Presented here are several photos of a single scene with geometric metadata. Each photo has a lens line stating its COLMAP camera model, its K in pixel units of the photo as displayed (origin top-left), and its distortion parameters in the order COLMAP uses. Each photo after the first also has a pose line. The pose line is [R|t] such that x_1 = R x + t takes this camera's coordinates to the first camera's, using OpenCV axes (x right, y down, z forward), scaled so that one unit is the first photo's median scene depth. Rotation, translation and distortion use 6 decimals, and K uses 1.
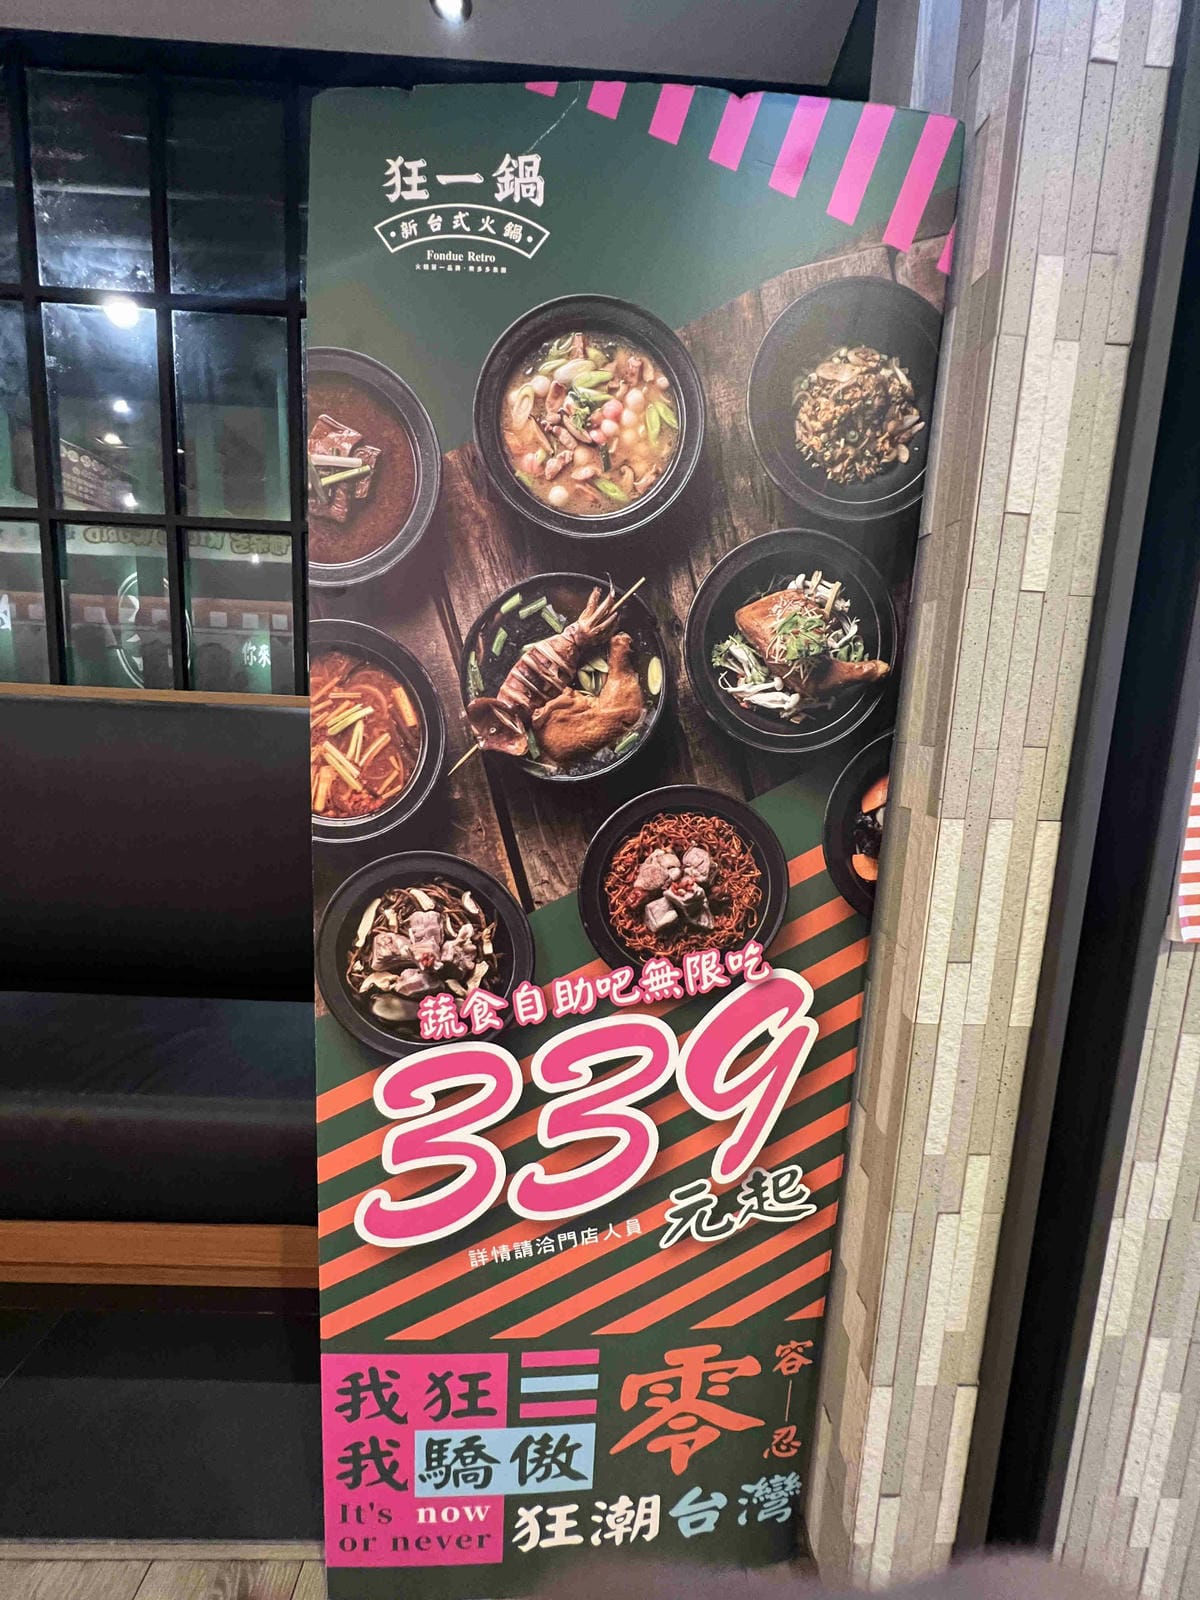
lens RADIAL K [[635.0, 0, 600.0], [0, 635.0, 800.0], [0, 0, 1]] dist [-0.004493, 0.000717]
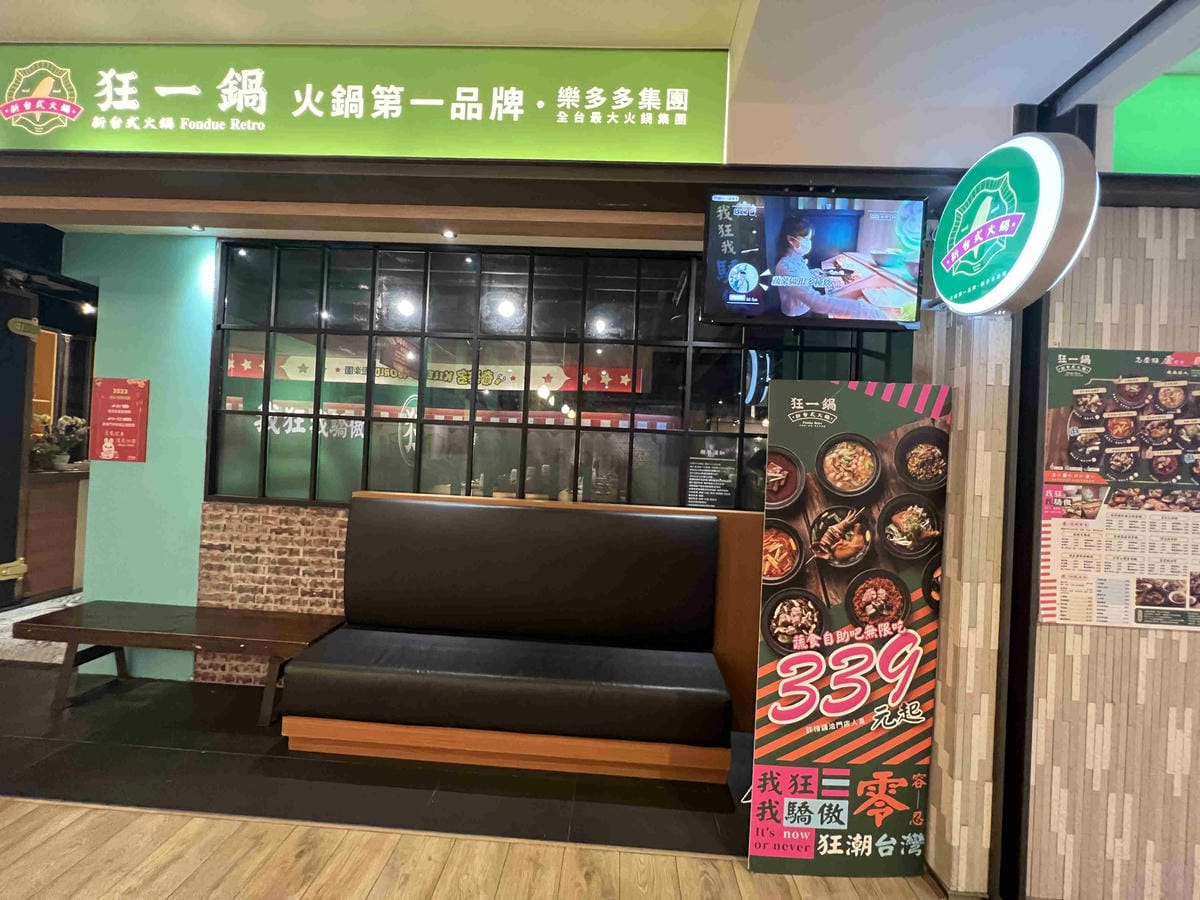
lens RADIAL K [[476.3, 0, 600.0], [0, 476.3, 450.0], [0, 0, 1]] dist [-0.004493, 0.000717]
pose [[0.997848, 0.003019, -0.065496, -1.079167], [-0.012845, 0.988582, -0.150134, -0.230592], [0.064295, 0.150652, 0.986494, -1.517273]]
